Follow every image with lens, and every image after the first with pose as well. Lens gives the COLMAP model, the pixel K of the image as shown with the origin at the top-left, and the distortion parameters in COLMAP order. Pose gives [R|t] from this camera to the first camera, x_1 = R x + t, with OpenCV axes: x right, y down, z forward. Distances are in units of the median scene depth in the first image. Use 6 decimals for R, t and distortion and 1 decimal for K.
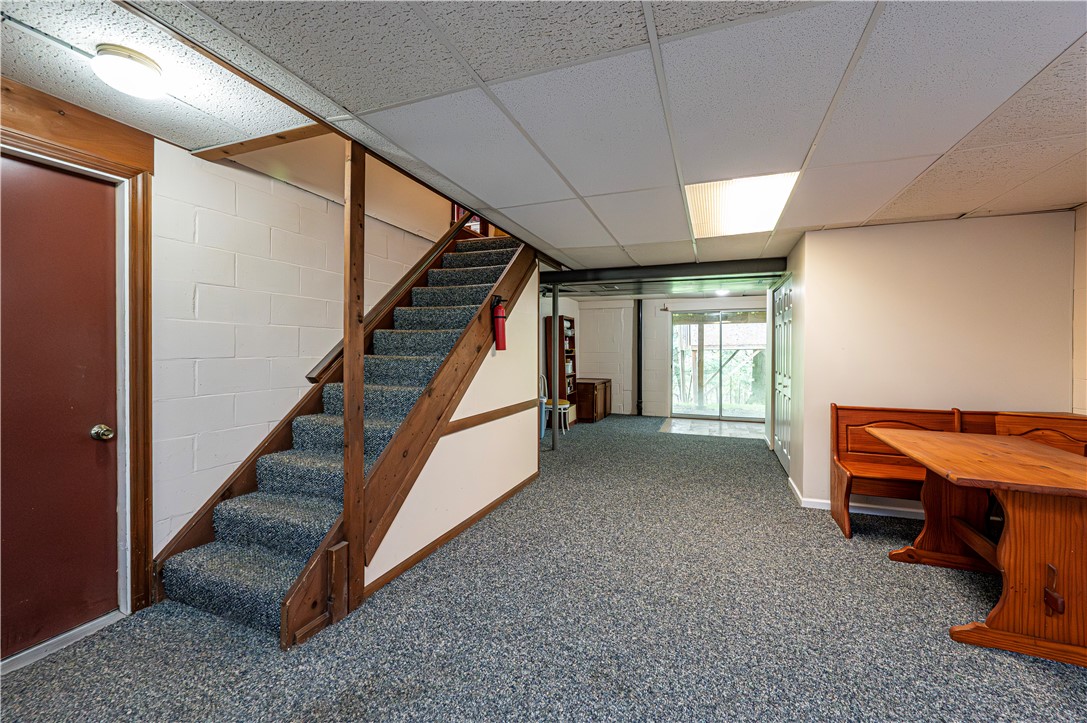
lens RADIAL K [[430.6, 0, 547.2], [0, 430.6, 354.7], [0, 0, 1]] dist [-0.000318, 0.000055]
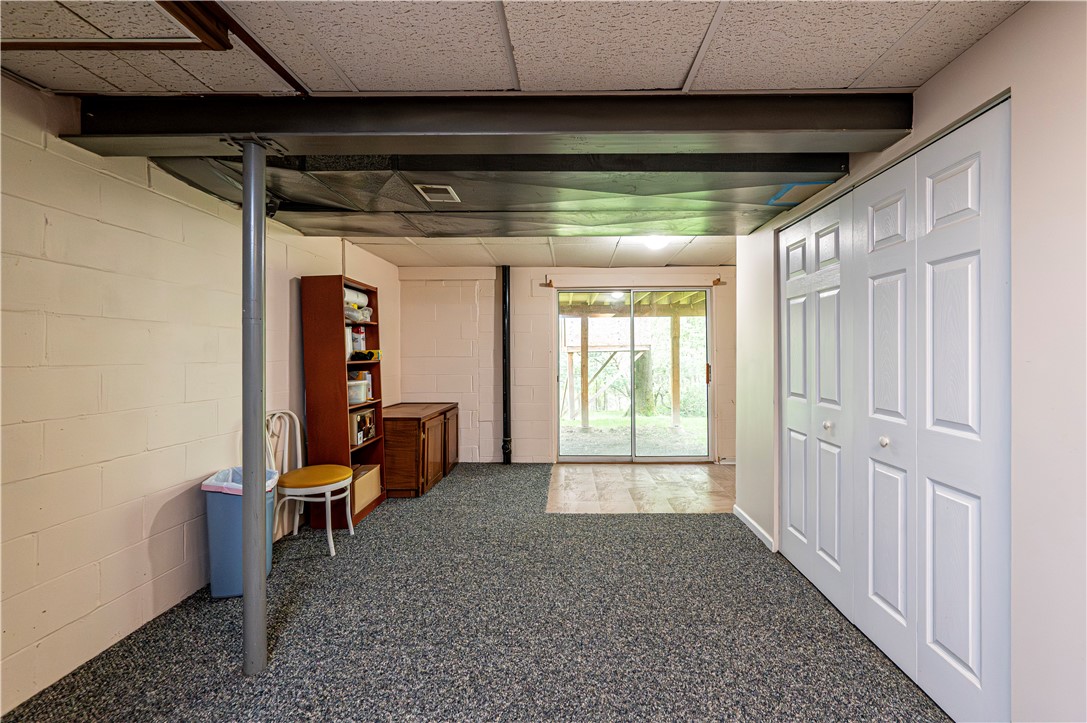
lens RADIAL K [[430.6, 0, 547.2], [0, 430.6, 354.7], [0, 0, 1]] dist [-0.000318, 0.000055]
pose [[0.950833, -0.004246, 0.309676, 0.094257], [0.006127, 0.999968, -0.005103, -0.004430], [-0.309644, 0.006749, 0.950828, 0.468081]]
